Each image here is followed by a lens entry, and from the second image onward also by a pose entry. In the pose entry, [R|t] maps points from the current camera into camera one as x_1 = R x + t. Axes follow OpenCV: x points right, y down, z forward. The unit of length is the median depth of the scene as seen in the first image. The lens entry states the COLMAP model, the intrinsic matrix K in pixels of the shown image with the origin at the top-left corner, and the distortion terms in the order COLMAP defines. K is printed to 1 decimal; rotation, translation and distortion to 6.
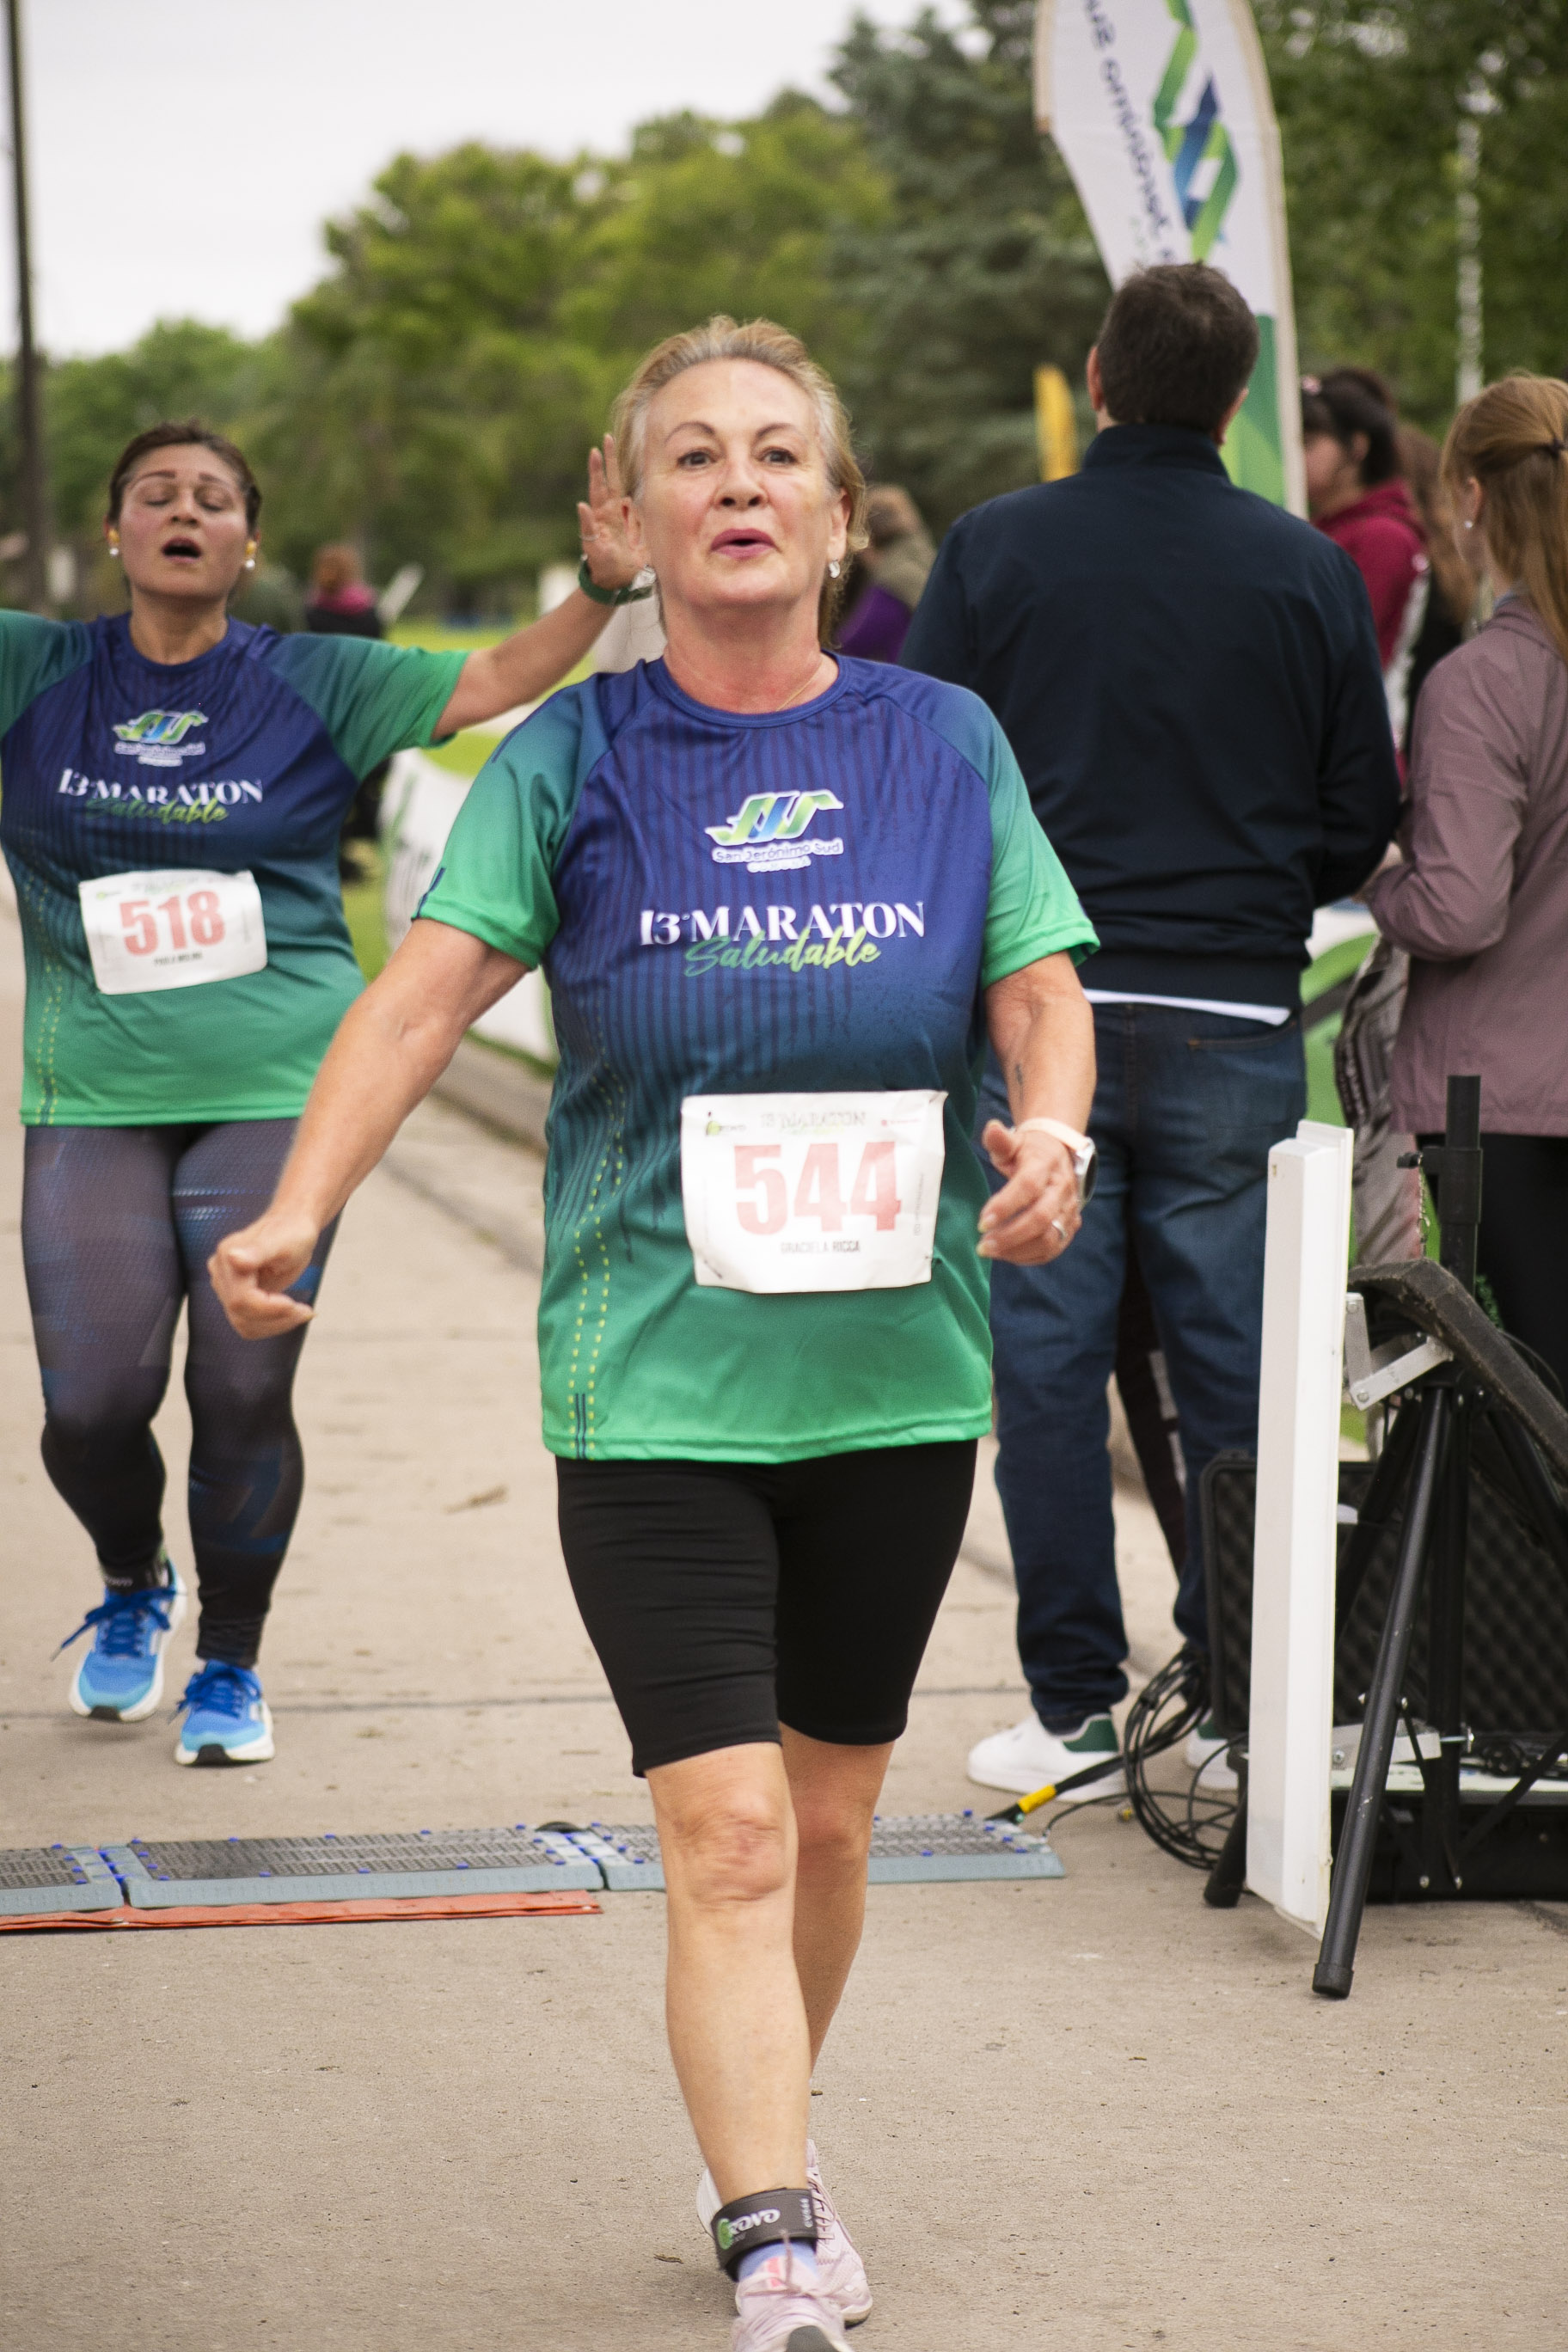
lens RADIAL K [[7706.8, 0, 784.0], [0, 7706.8, 1176.0], [0, 0, 1]] dist [0.584808, 0.994634]
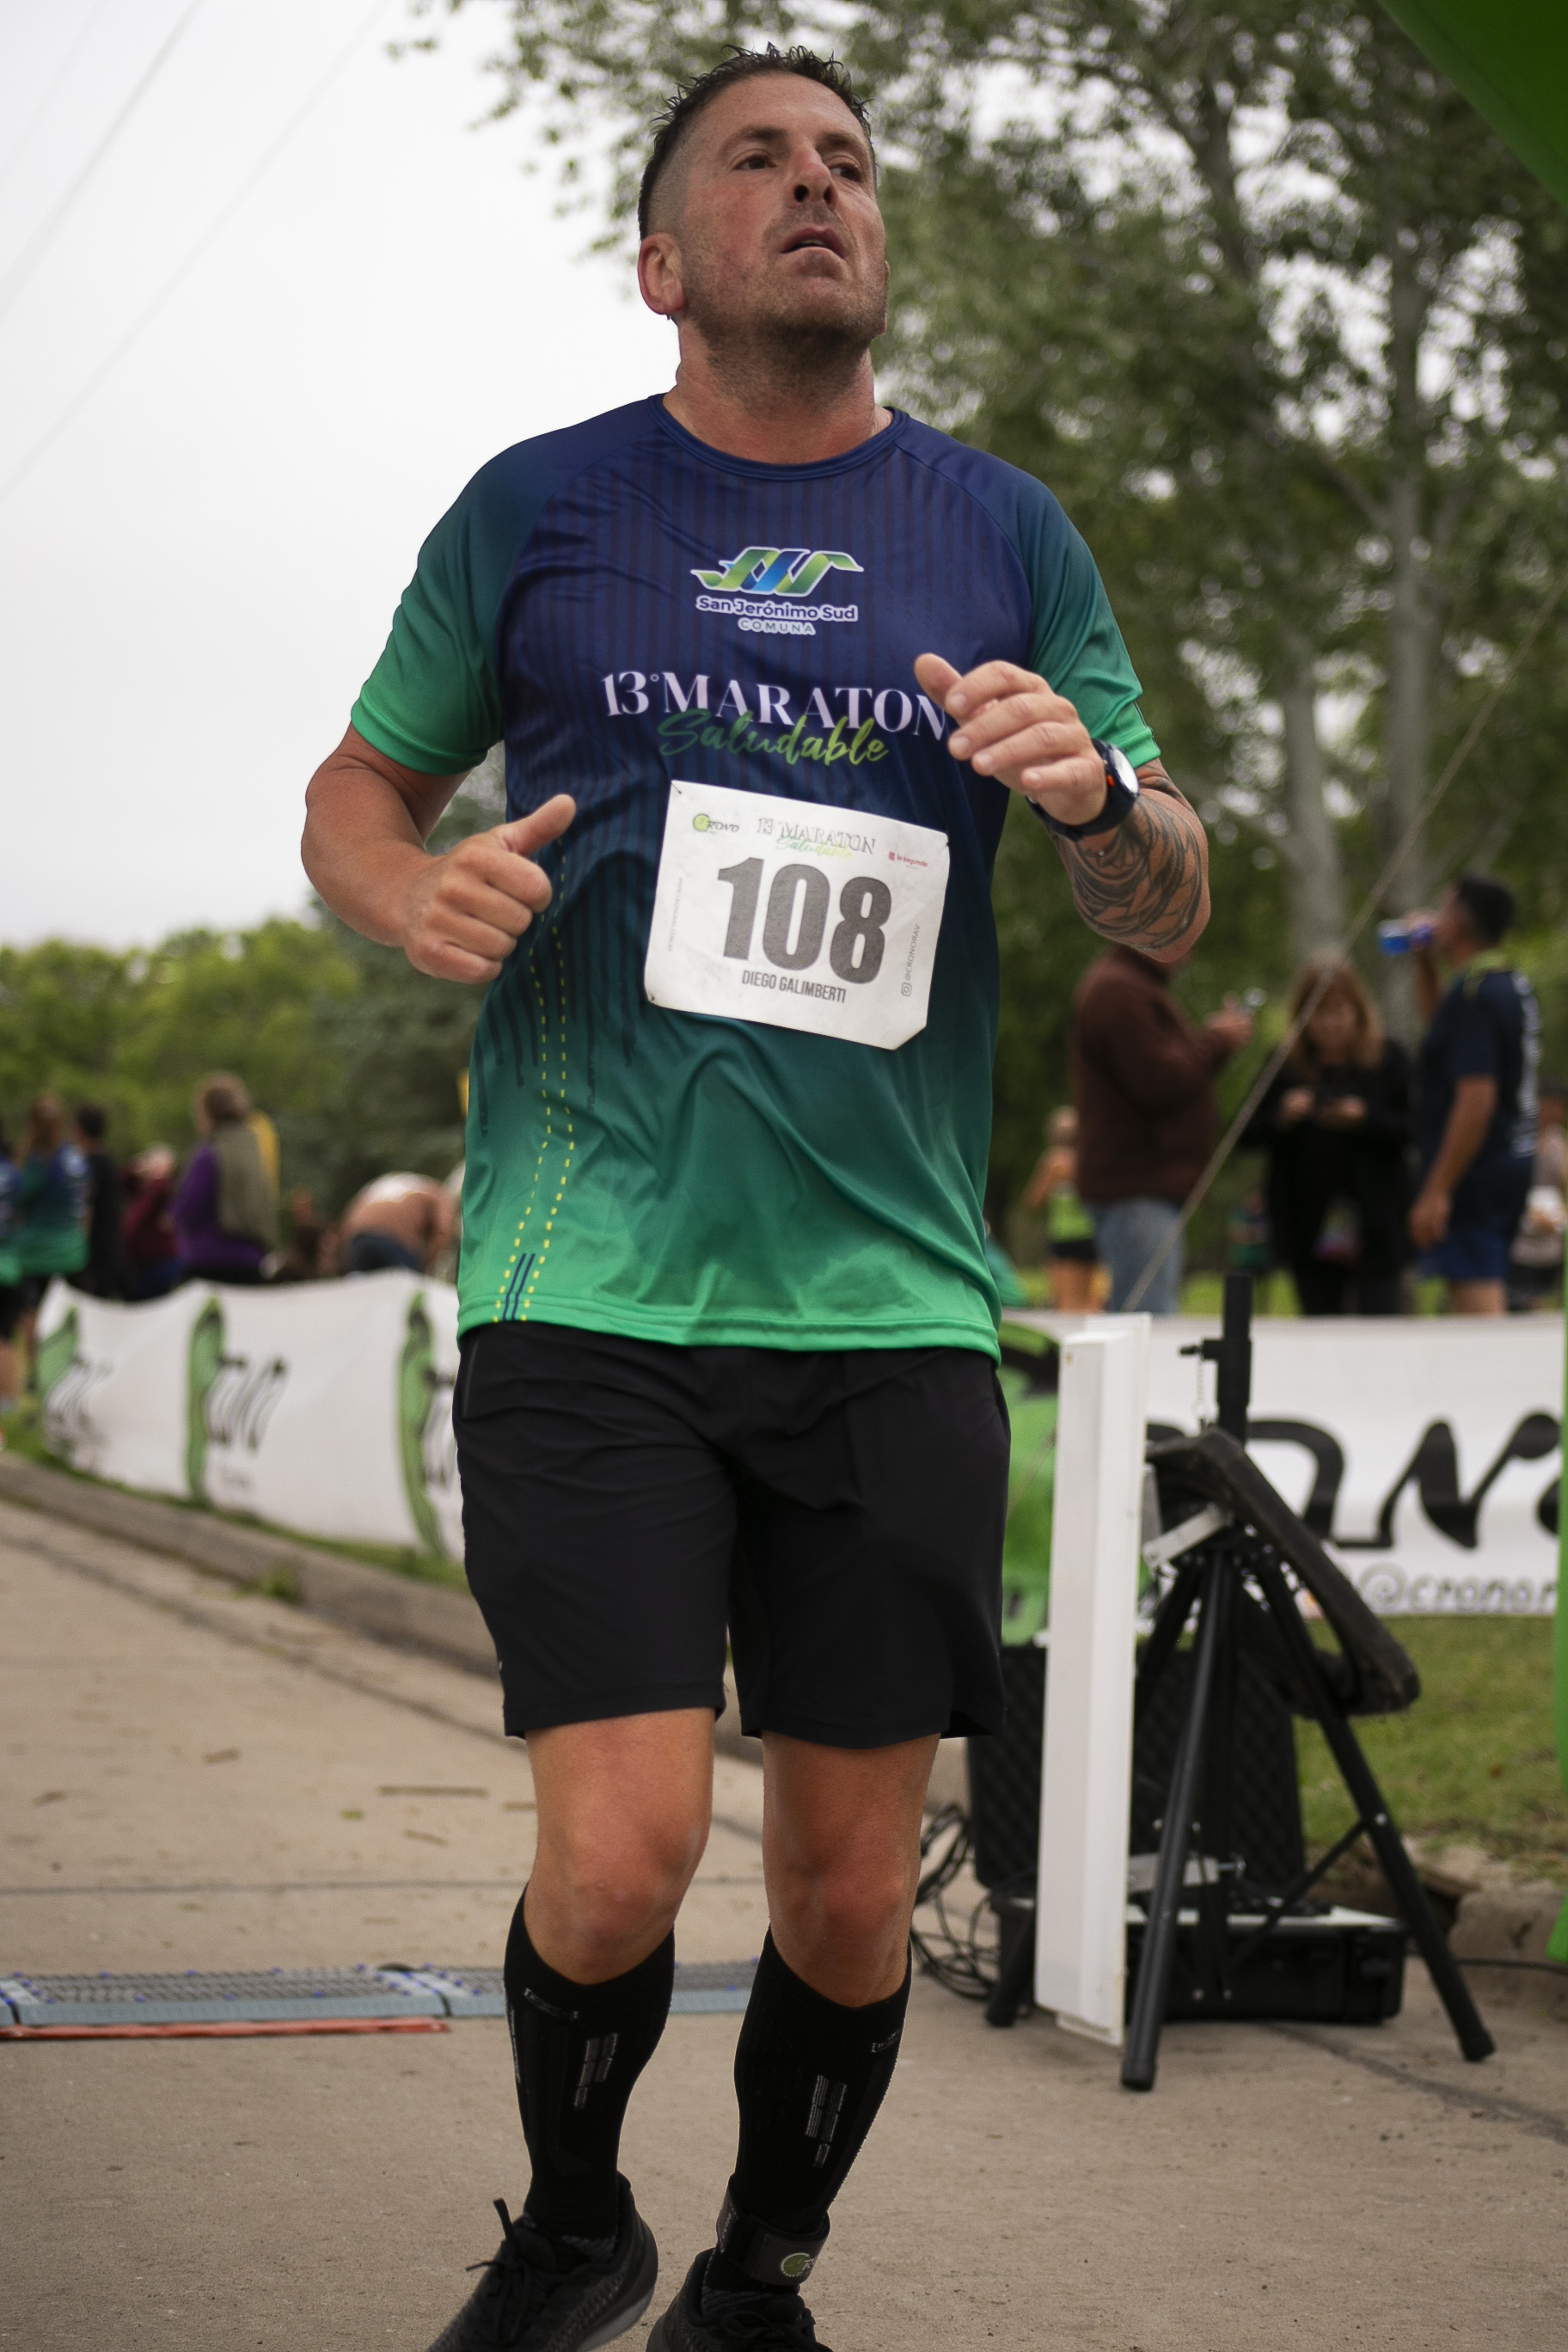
lens RADIAL K [[5433.2, 0, 784.0], [0, 5433.2, 1176.0], [0, 0, 1]] dist [-0.097739, 0.935377]
pose [[0.994826, 0.016517, 0.100237, -0.049608], [-0.006455, 0.994978, -0.099886, 0.045318], [-0.101383, 0.098722, 0.989937, 0.195286]]
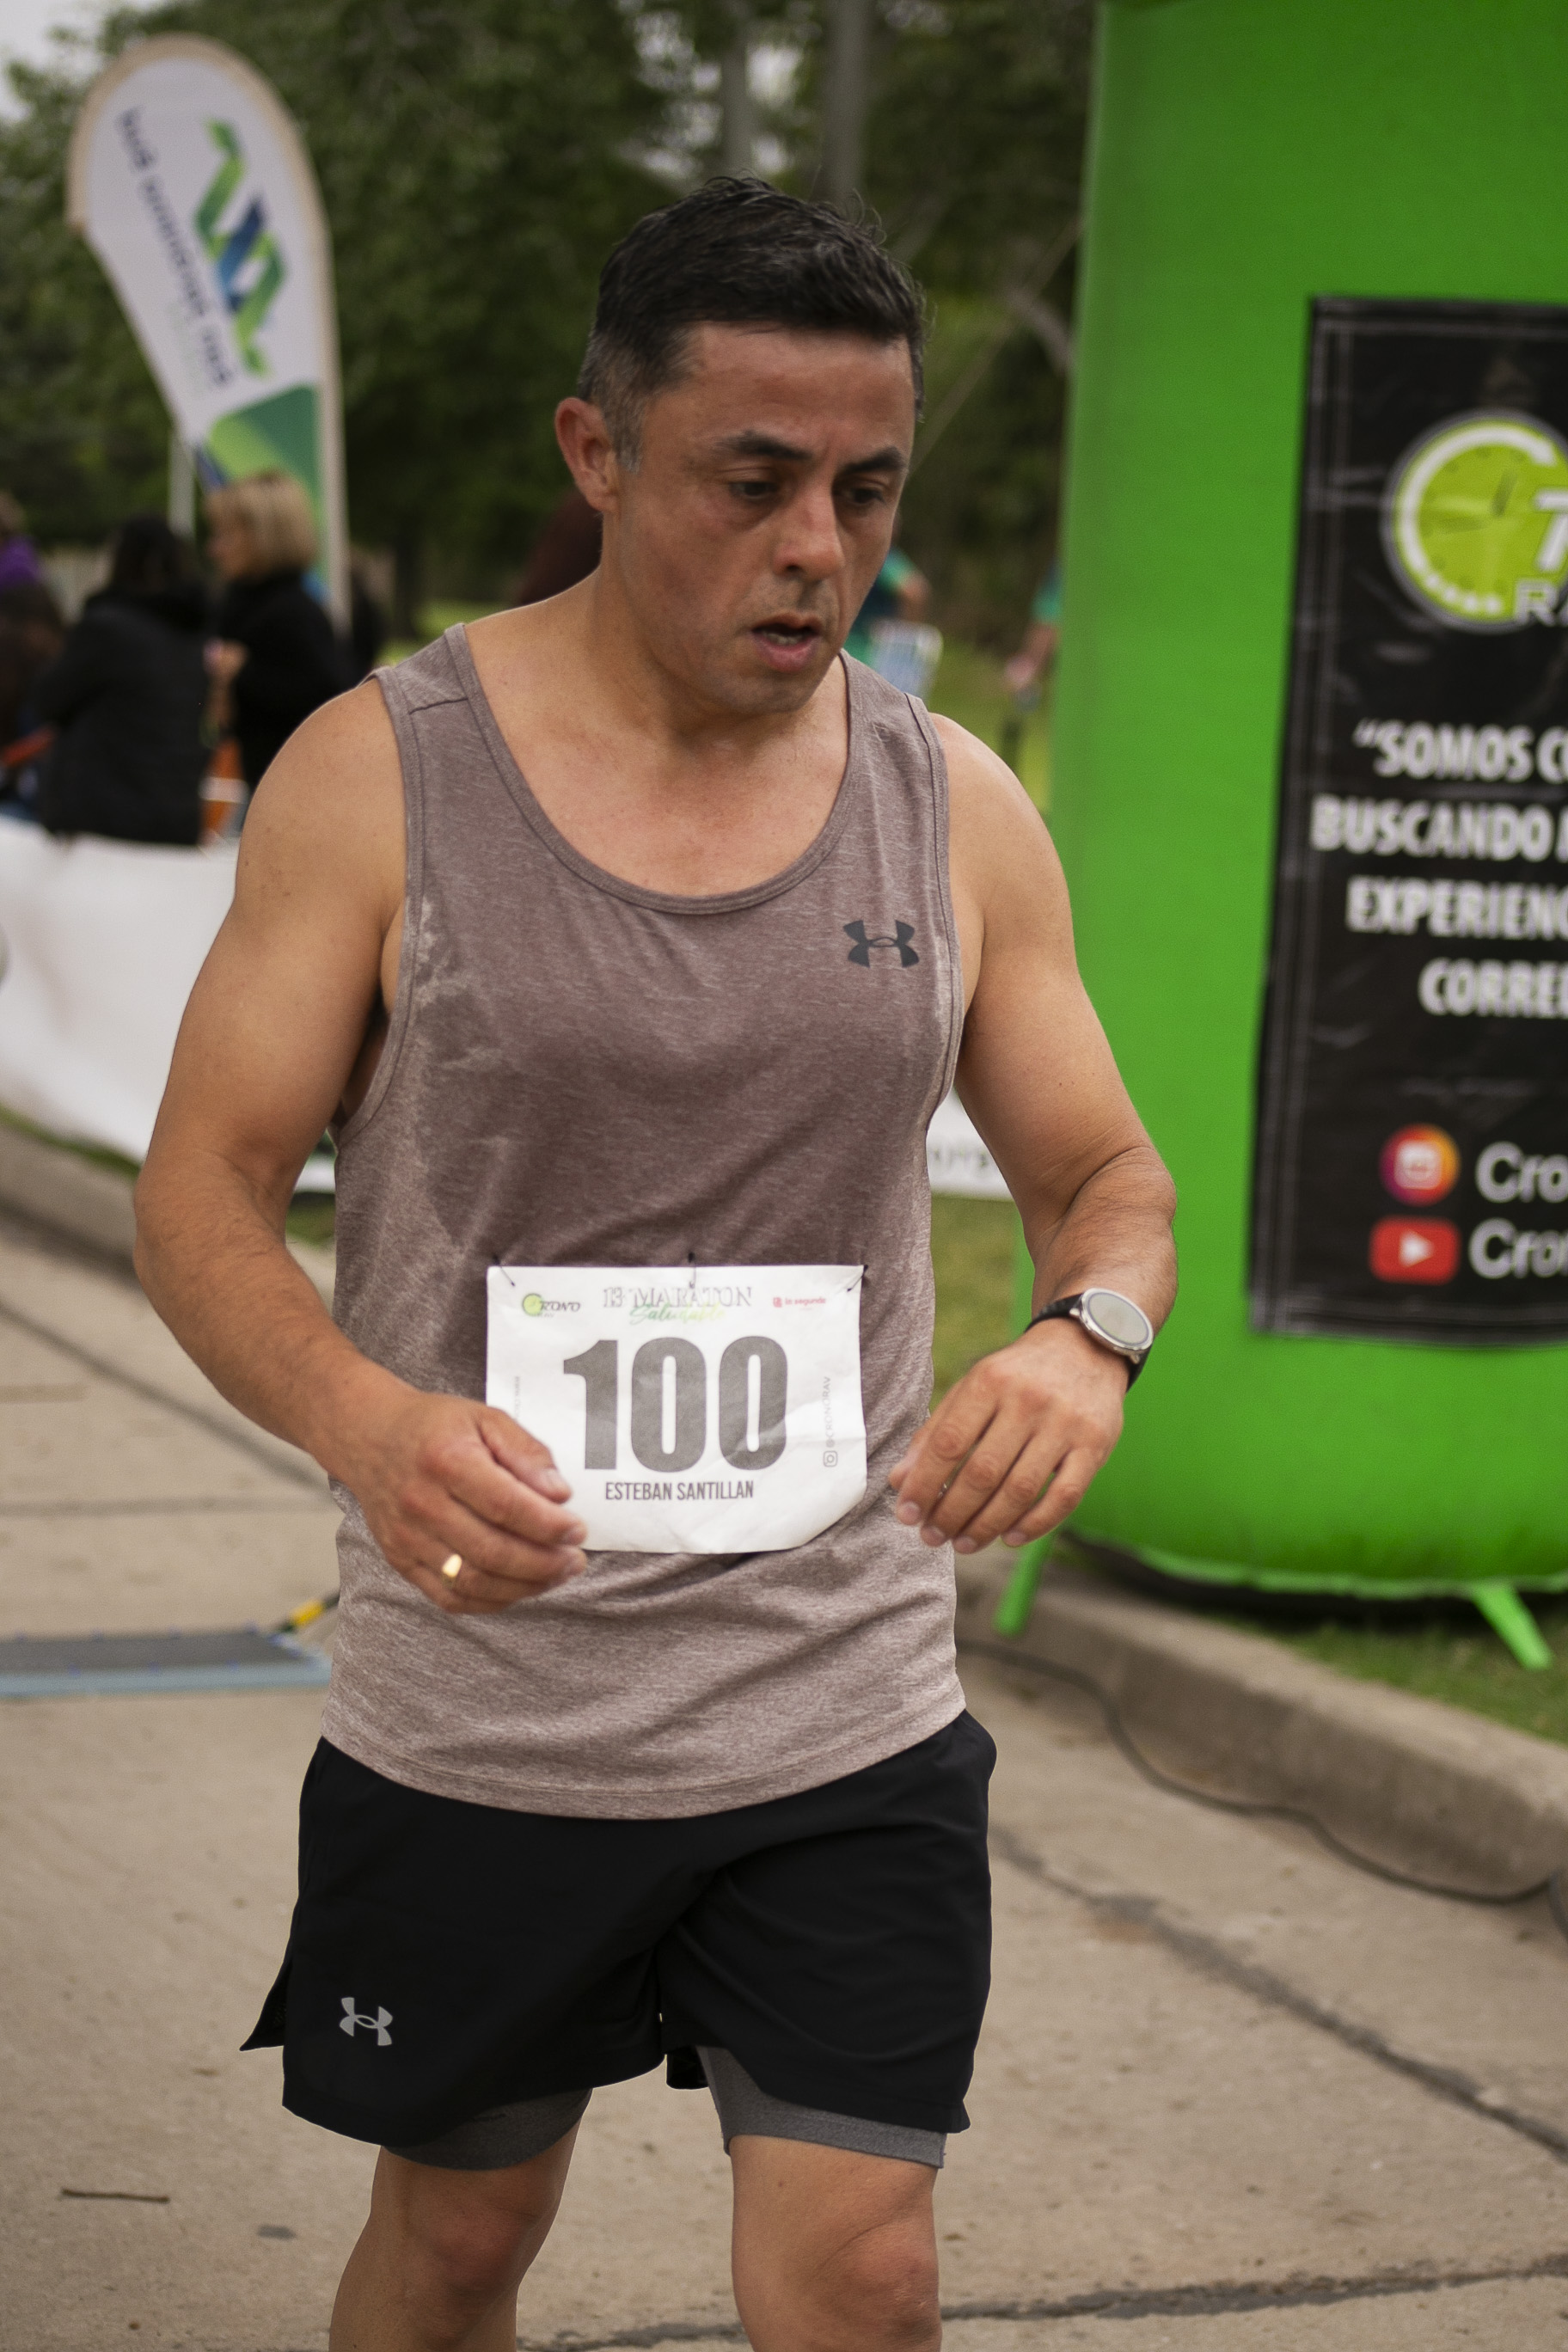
lens RADIAL K [[5545.6, 0, 733.3], [0, 5545.6, 1179.9], [0, 0, 1]] dist [-0.075903, 0.783001]
pose [[0.979168, 0.017088, 0.202333, -0.072744], [-0.023067, 0.999363, 0.027225, -0.010684], [-0.201739, -0.031325, 0.978938, 0.144219]]
